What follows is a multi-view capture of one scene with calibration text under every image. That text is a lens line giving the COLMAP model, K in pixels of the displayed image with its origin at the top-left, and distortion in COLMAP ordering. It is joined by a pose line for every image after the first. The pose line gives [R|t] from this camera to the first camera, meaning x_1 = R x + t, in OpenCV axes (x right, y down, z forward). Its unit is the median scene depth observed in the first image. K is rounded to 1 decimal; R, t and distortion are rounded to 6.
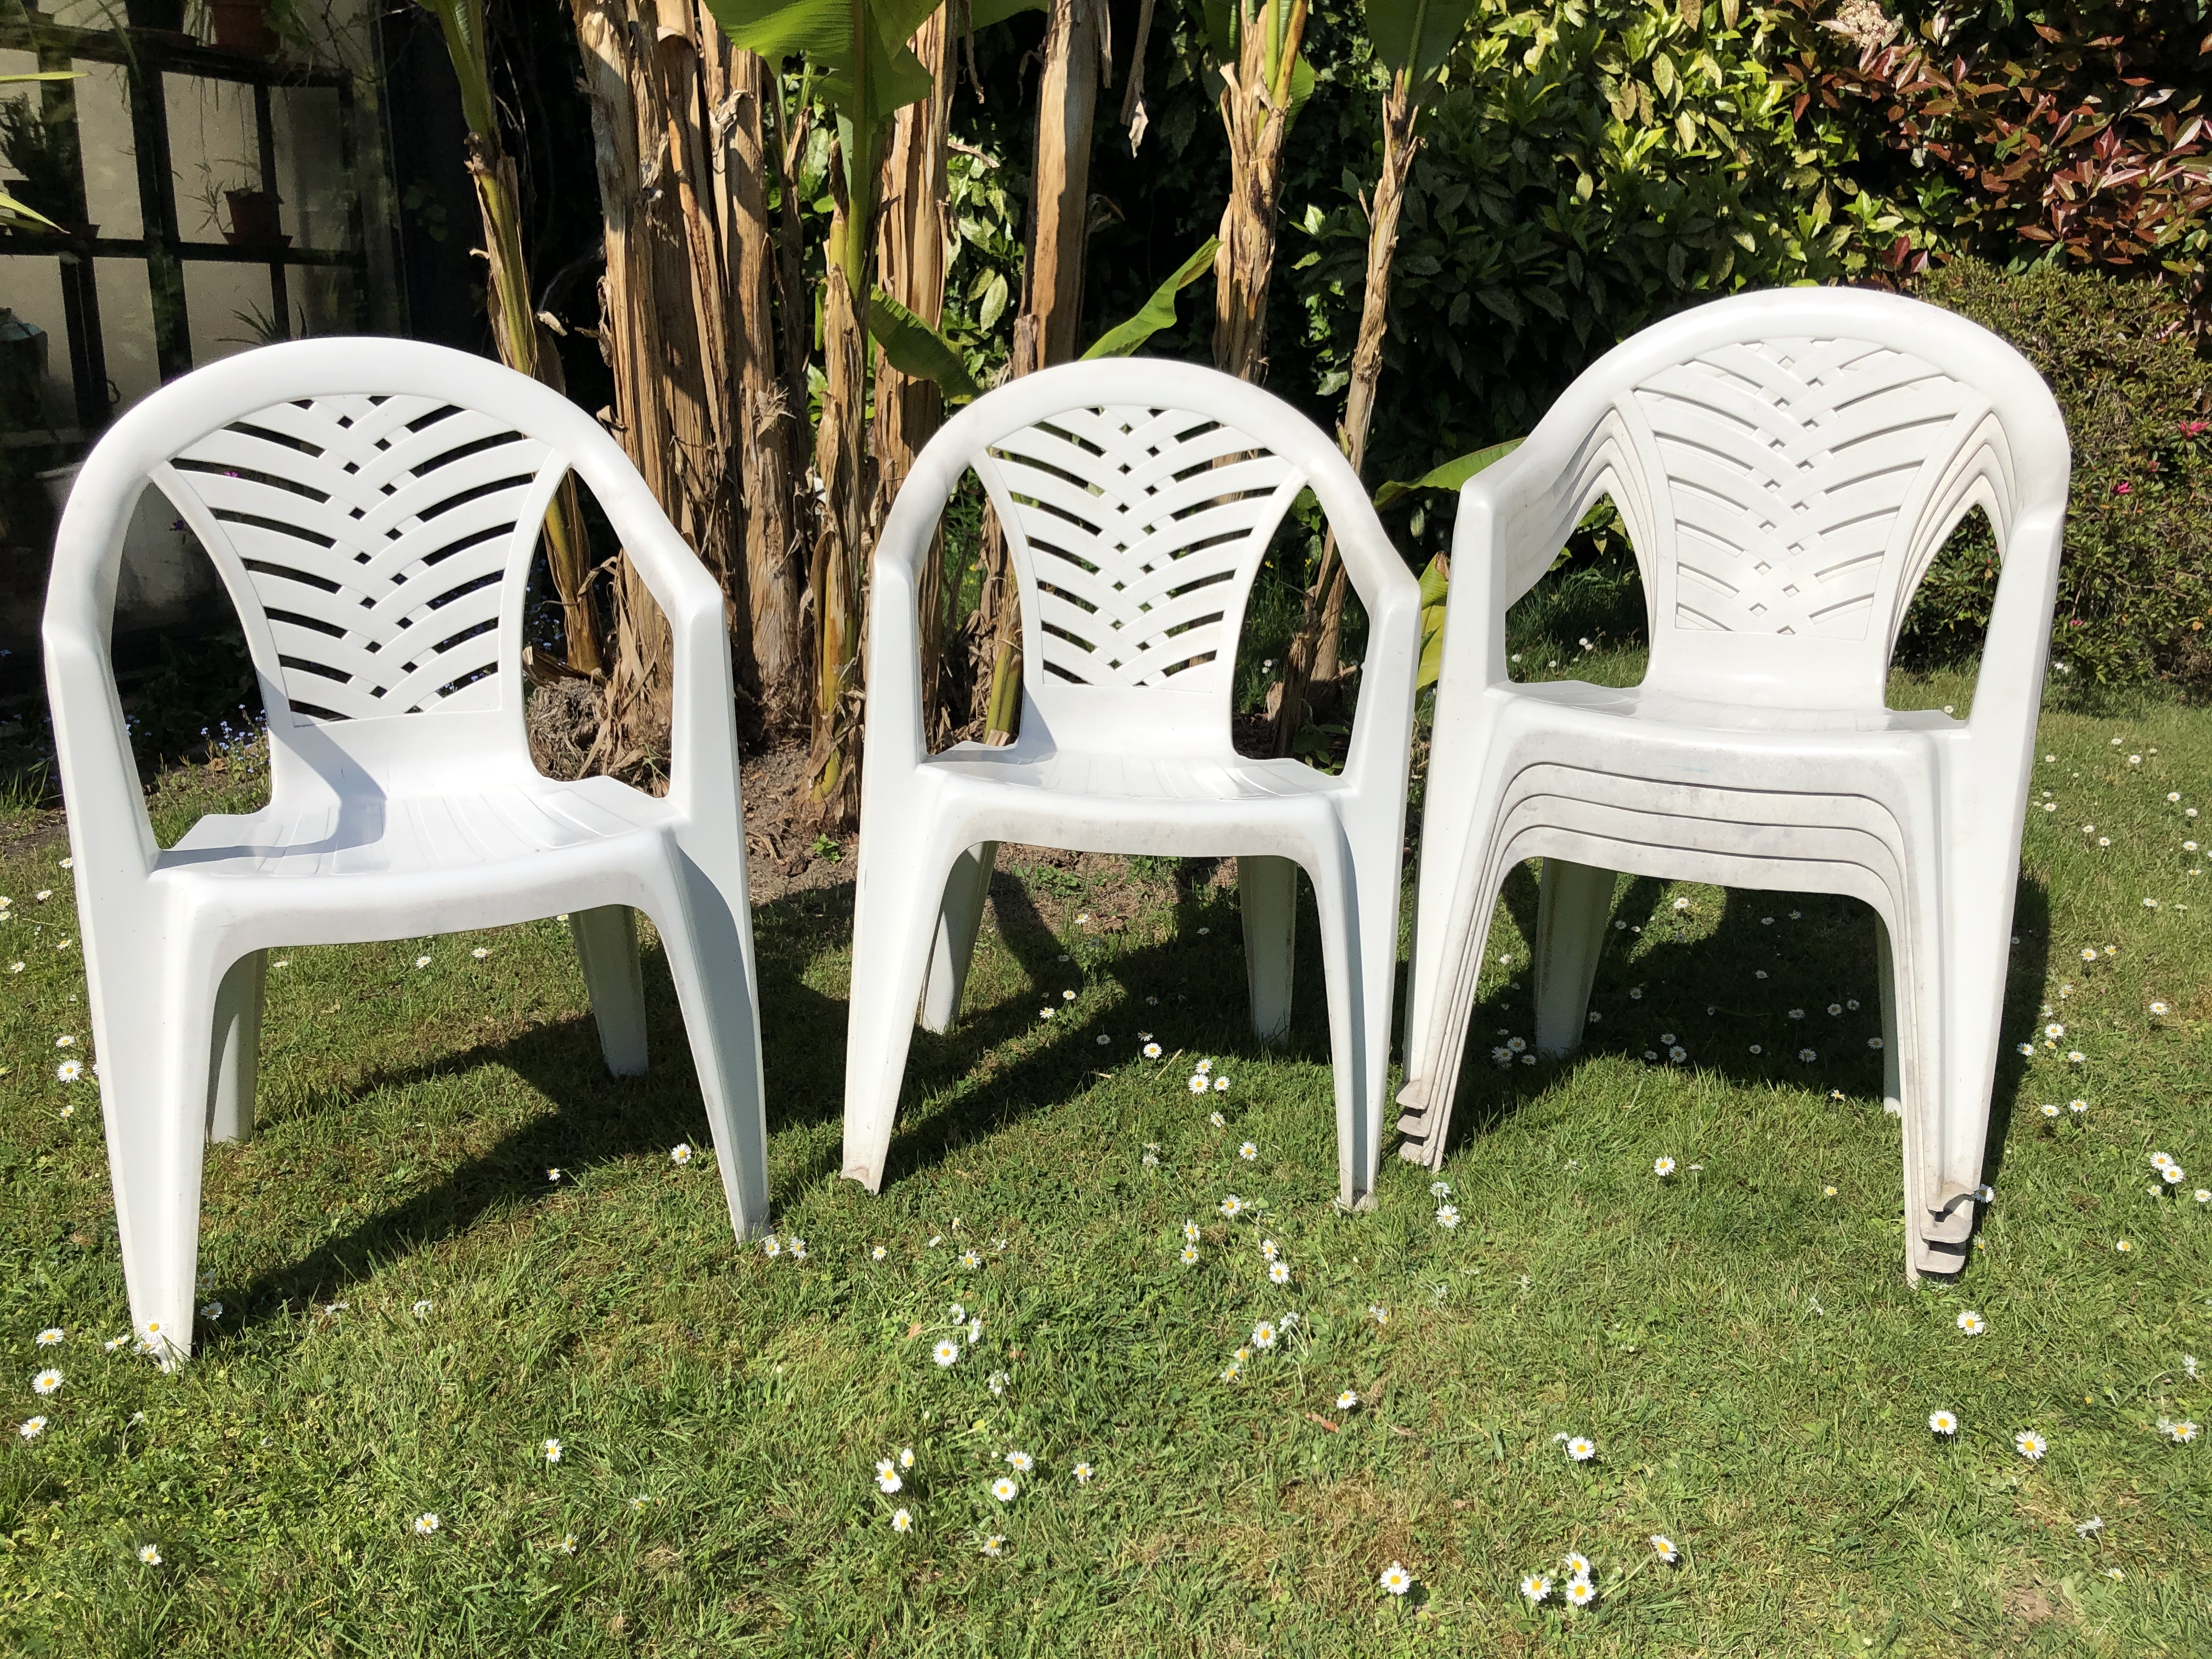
lens RADIAL K [[1813.3, 0, 1106.0], [0, 1813.3, 829.5], [0, 0, 1]] dist [0.007158, 0.018201]
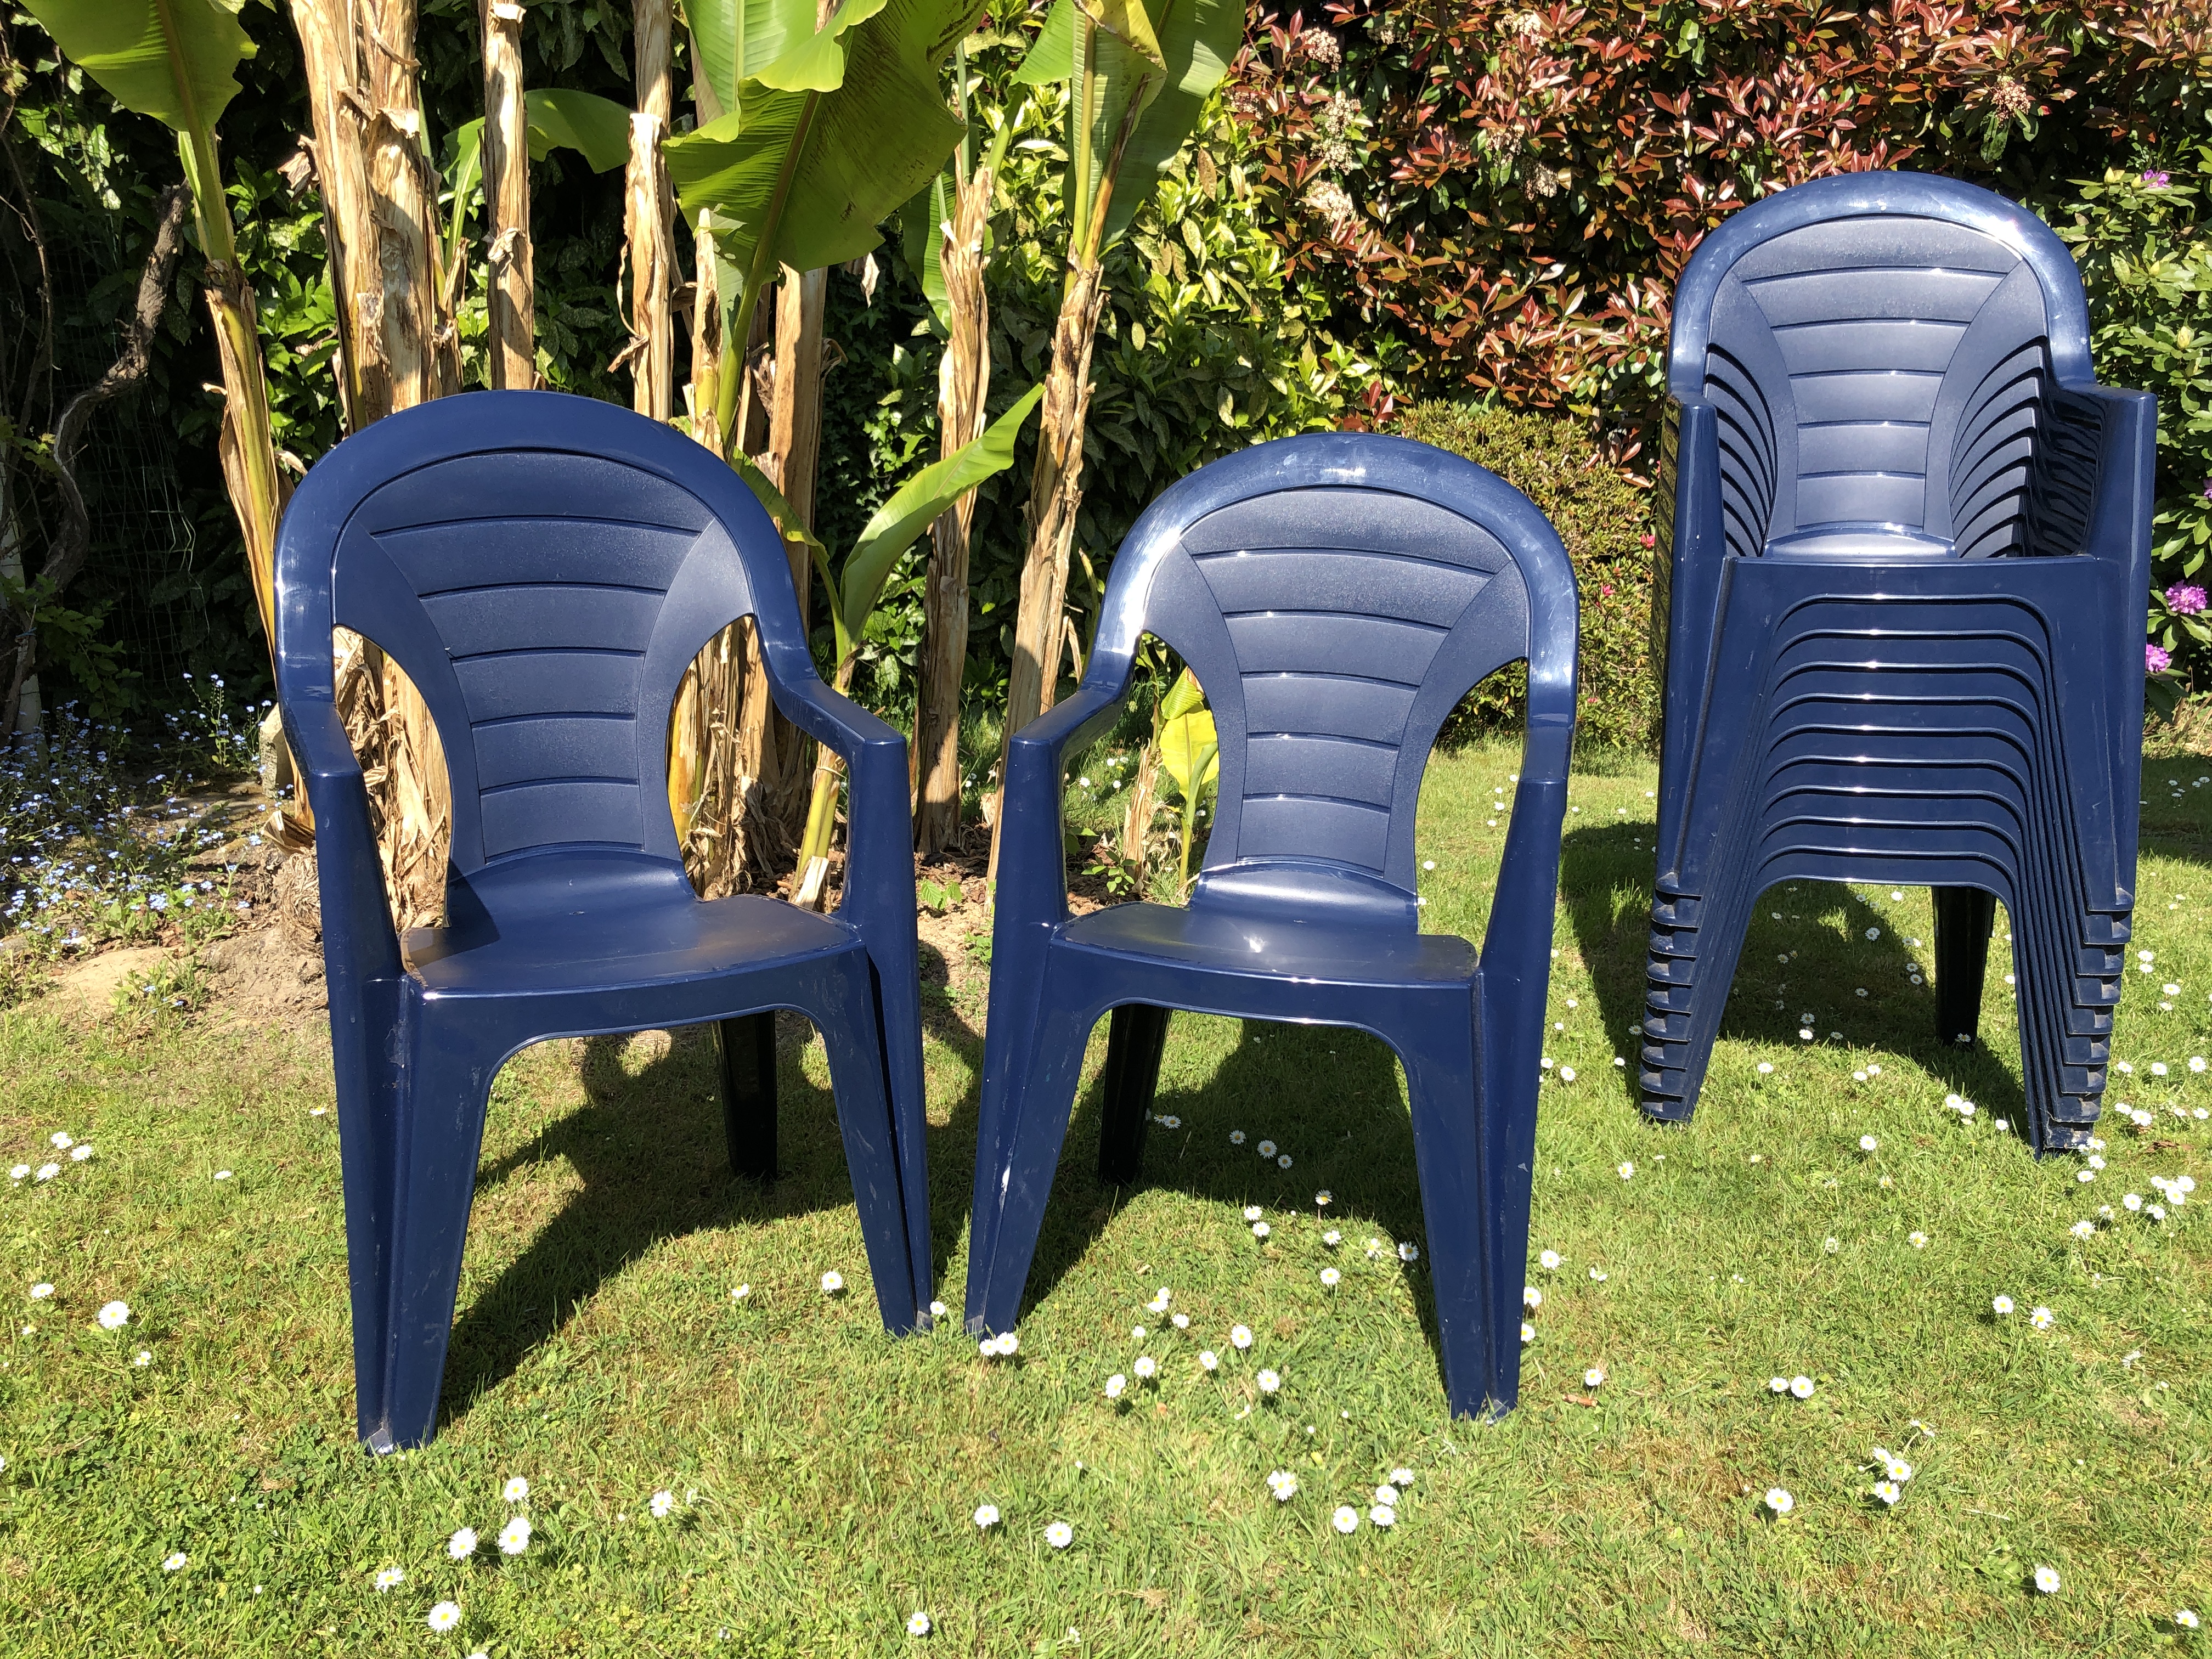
lens RADIAL K [[1813.3, 0, 1106.0], [0, 1813.3, 829.5], [0, 0, 1]] dist [0.007158, 0.018201]
pose [[0.933777, -0.073154, 0.350297, -0.153219], [0.094868, 0.994463, -0.045210, -0.006284], [-0.345050, 0.075448, 0.935547, -0.000605]]
